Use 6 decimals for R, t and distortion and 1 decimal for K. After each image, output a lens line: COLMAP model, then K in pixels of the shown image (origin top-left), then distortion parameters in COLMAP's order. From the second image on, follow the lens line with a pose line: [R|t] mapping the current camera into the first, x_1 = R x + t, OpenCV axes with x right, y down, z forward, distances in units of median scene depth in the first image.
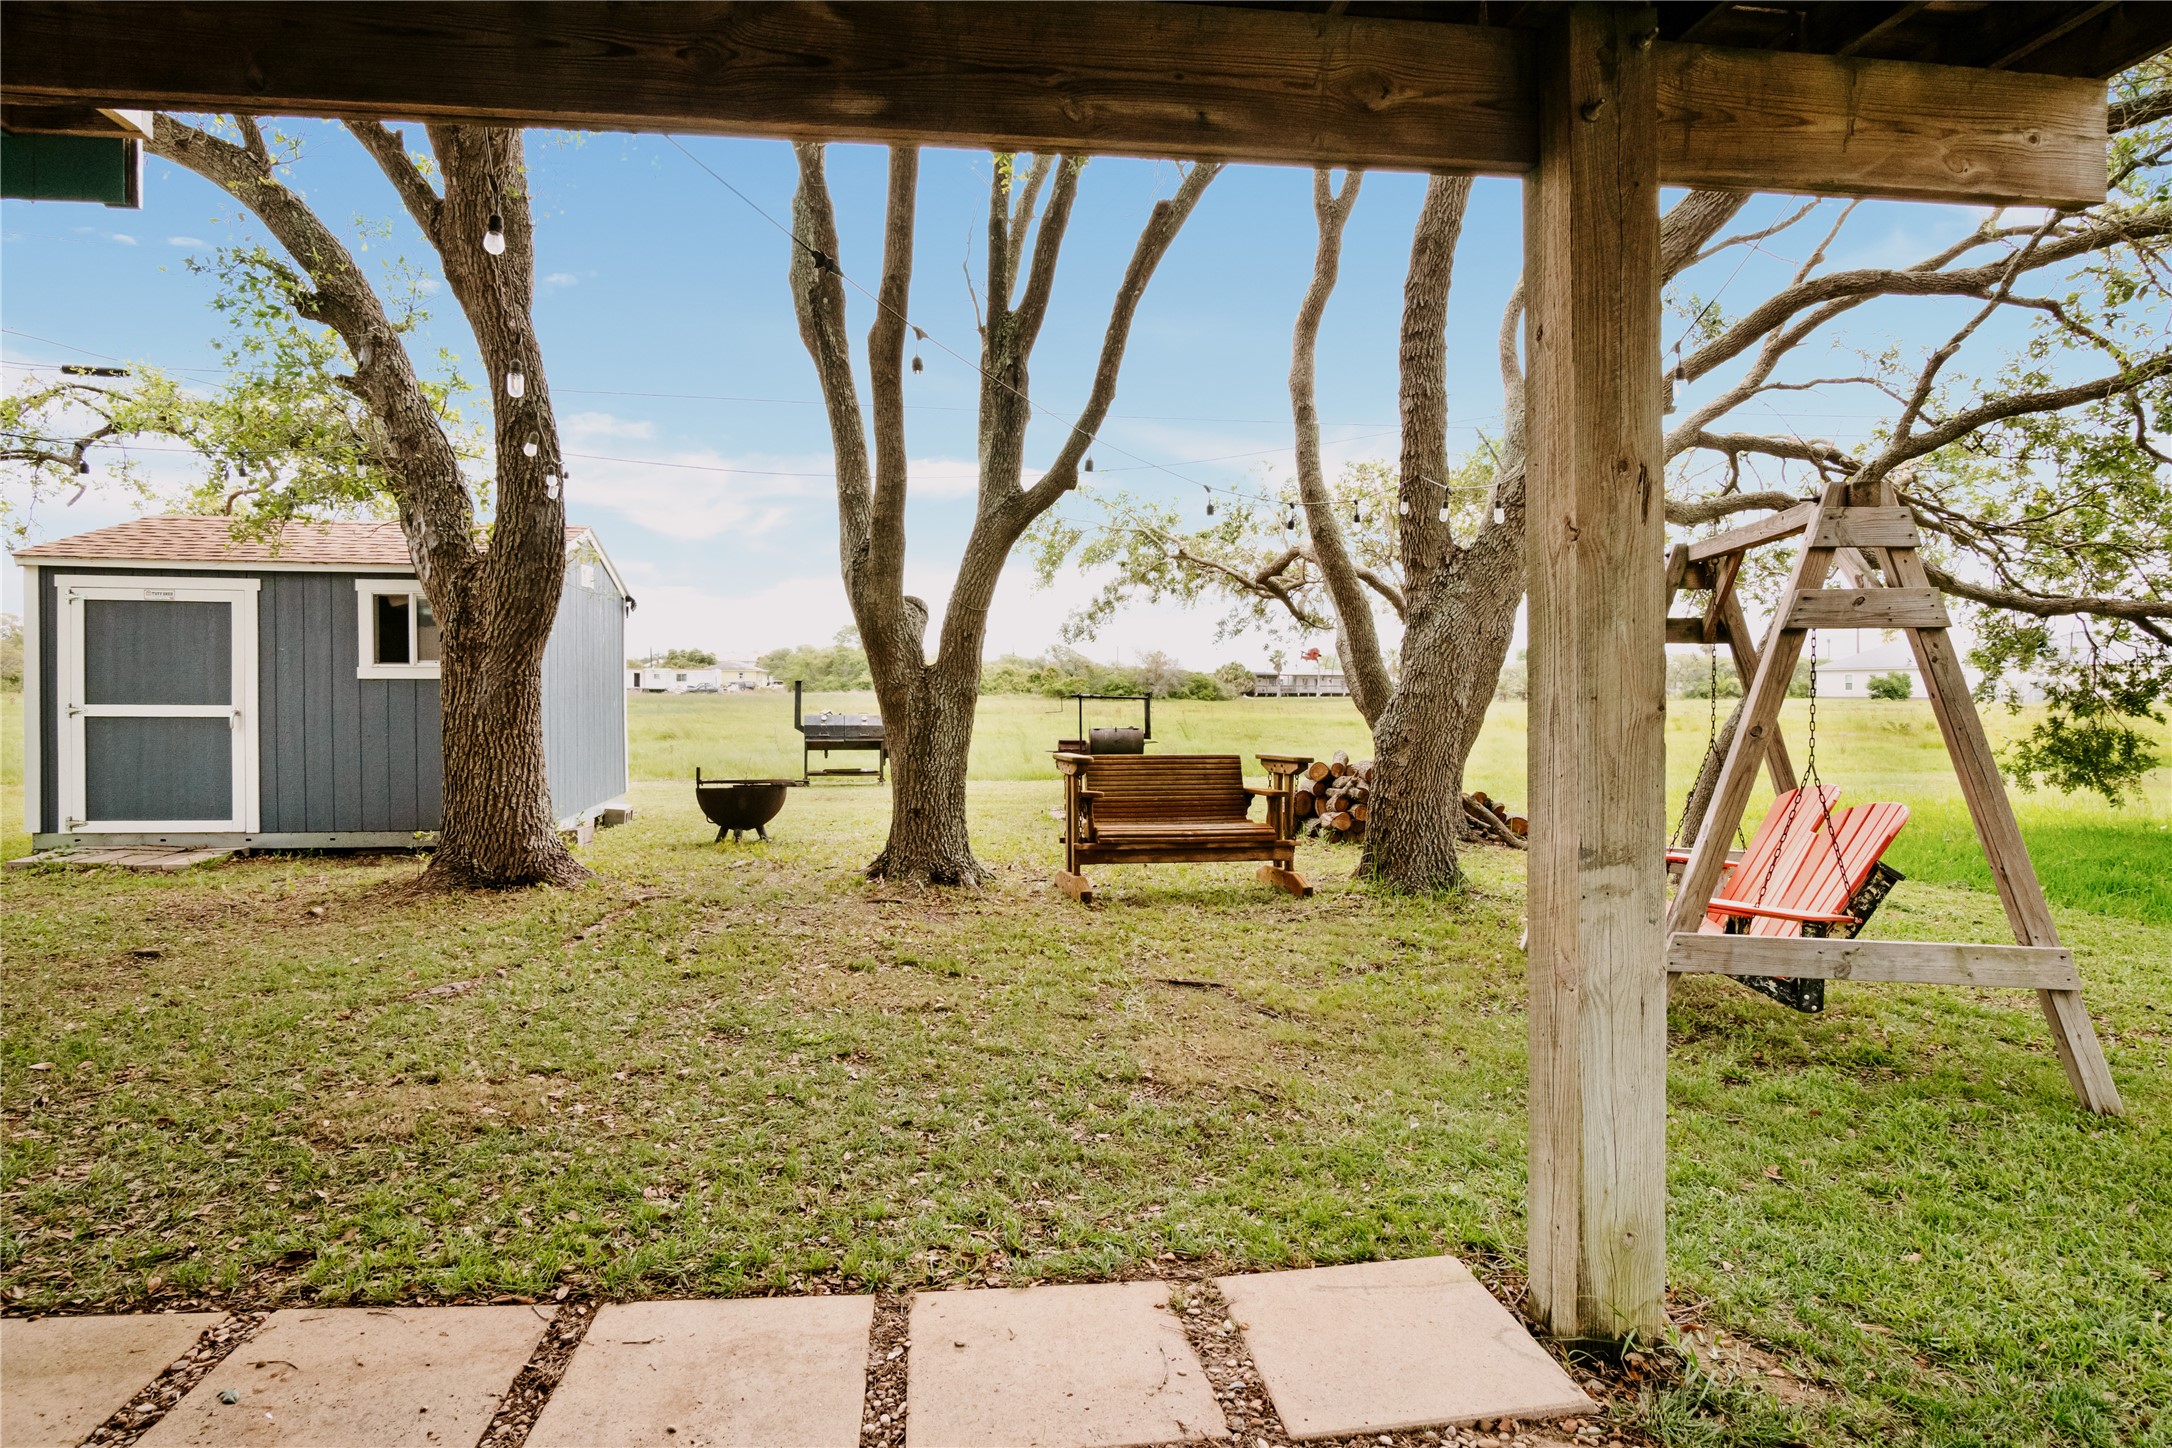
lens RADIAL K [[1112.3, 0, 1082.8], [0, 1112.3, 719.9], [0, 0, 1]] dist [-0.003767, -0.000607]
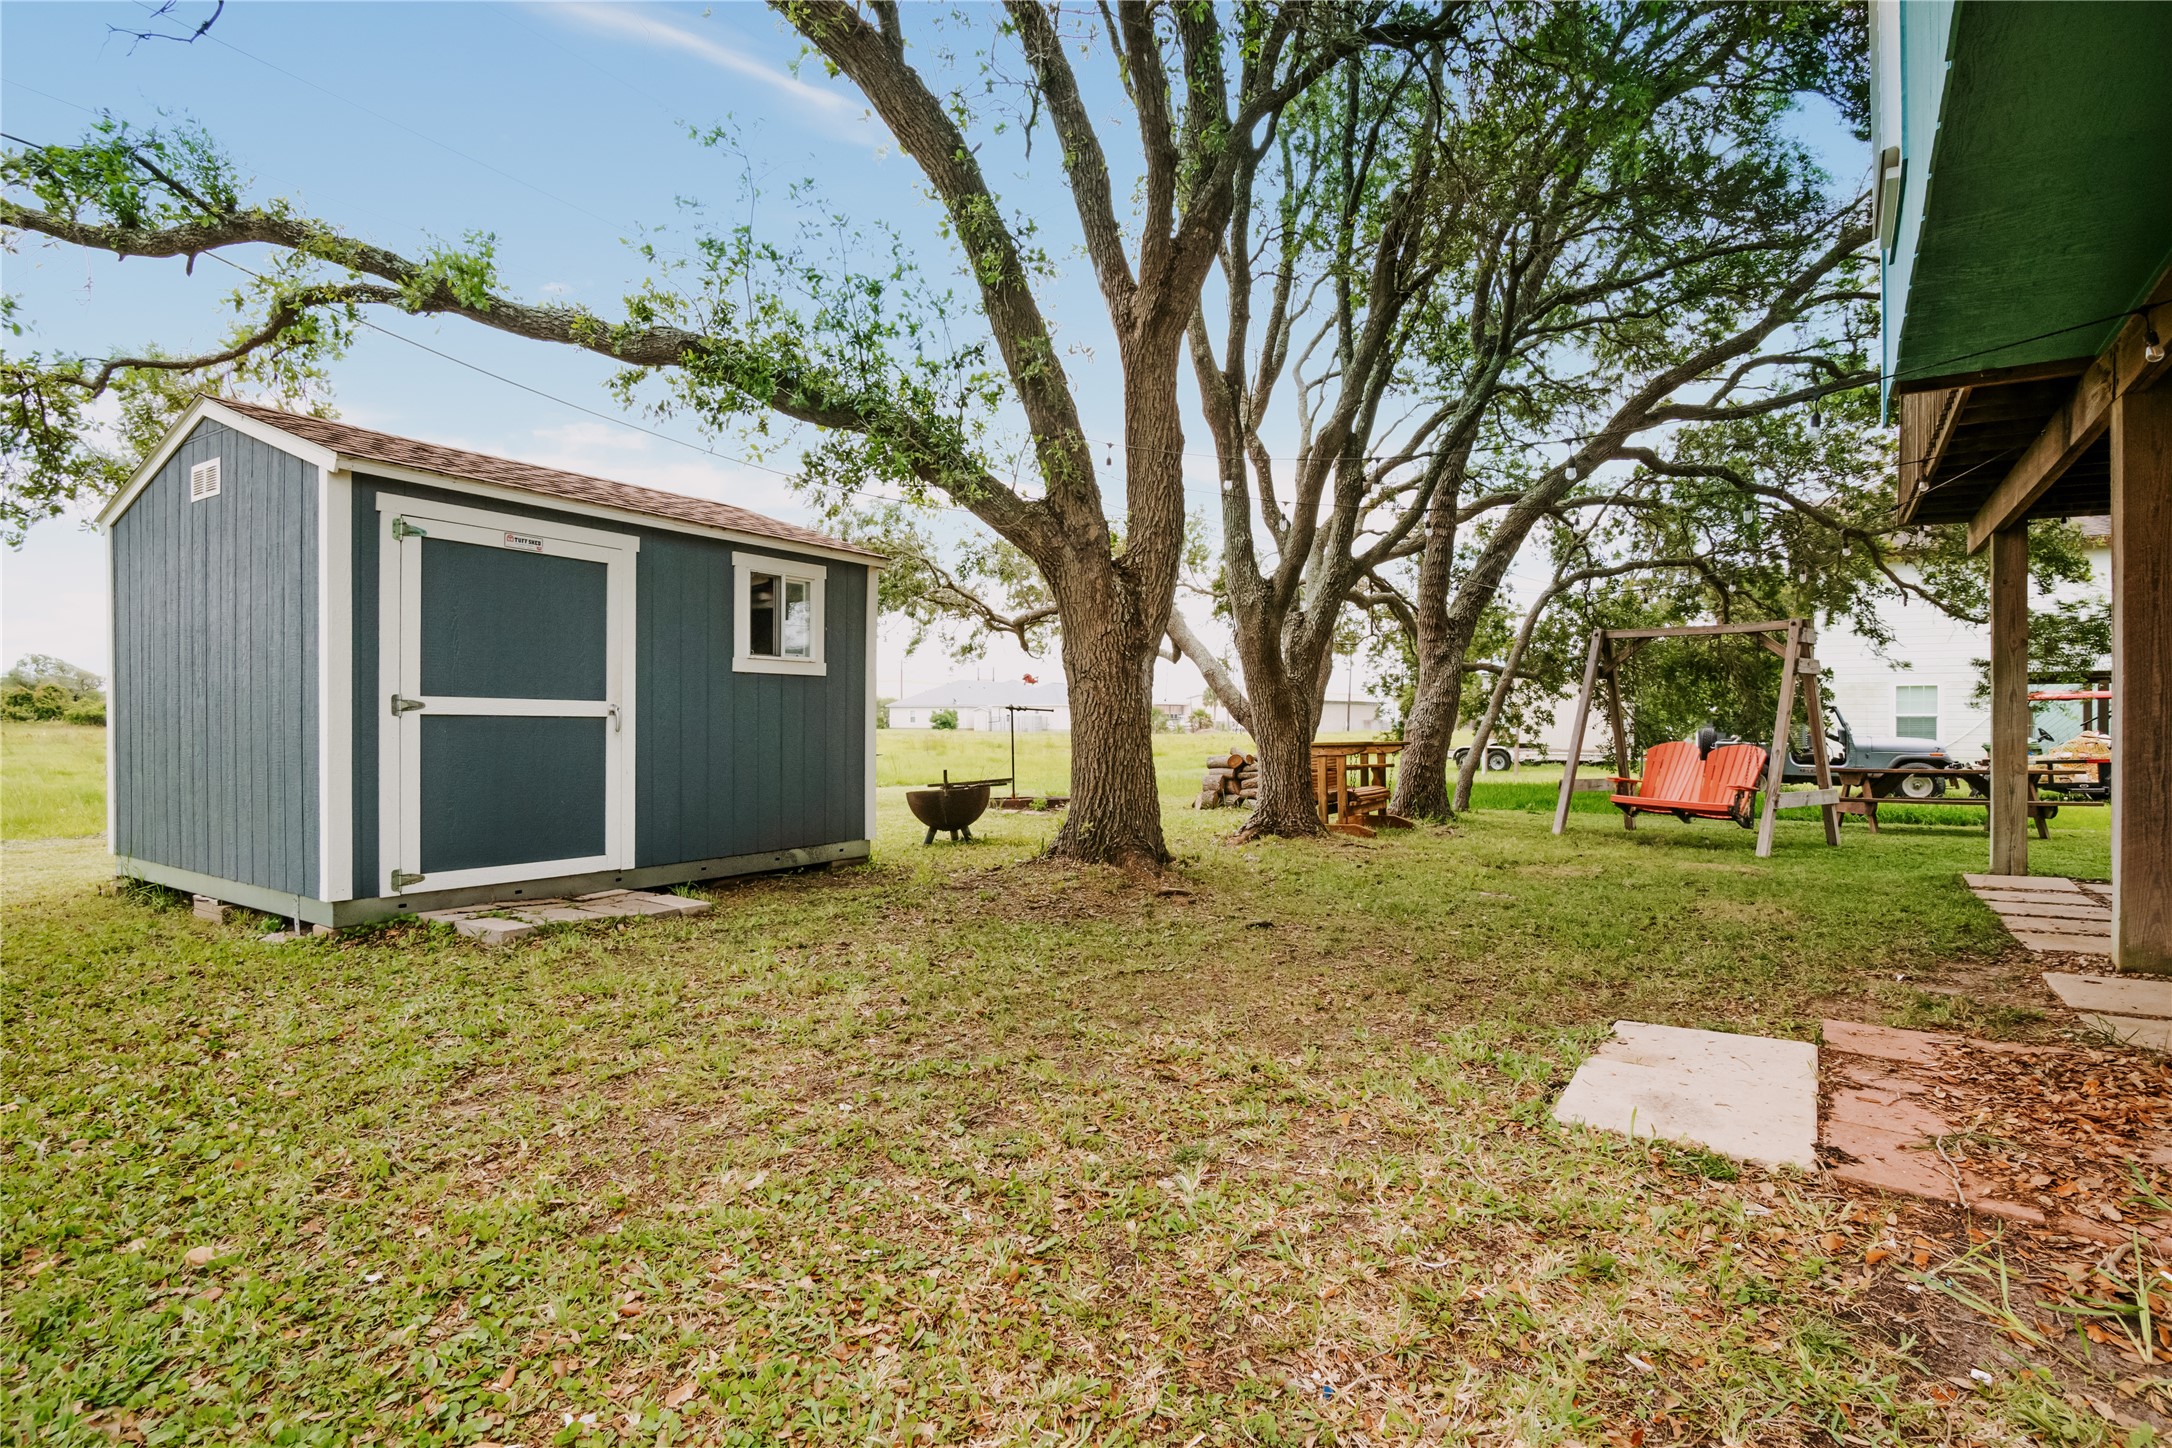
lens RADIAL K [[1112.3, 0, 1085.1], [0, 1112.3, 724.6], [0, 0, 1]] dist [-0.003767, -0.000607]
pose [[0.631667, 0.002062, 0.775237, -1.144208], [0.001427, 0.999992, -0.003823, 0.005957], [-0.775239, 0.003521, 0.631658, 0.277724]]
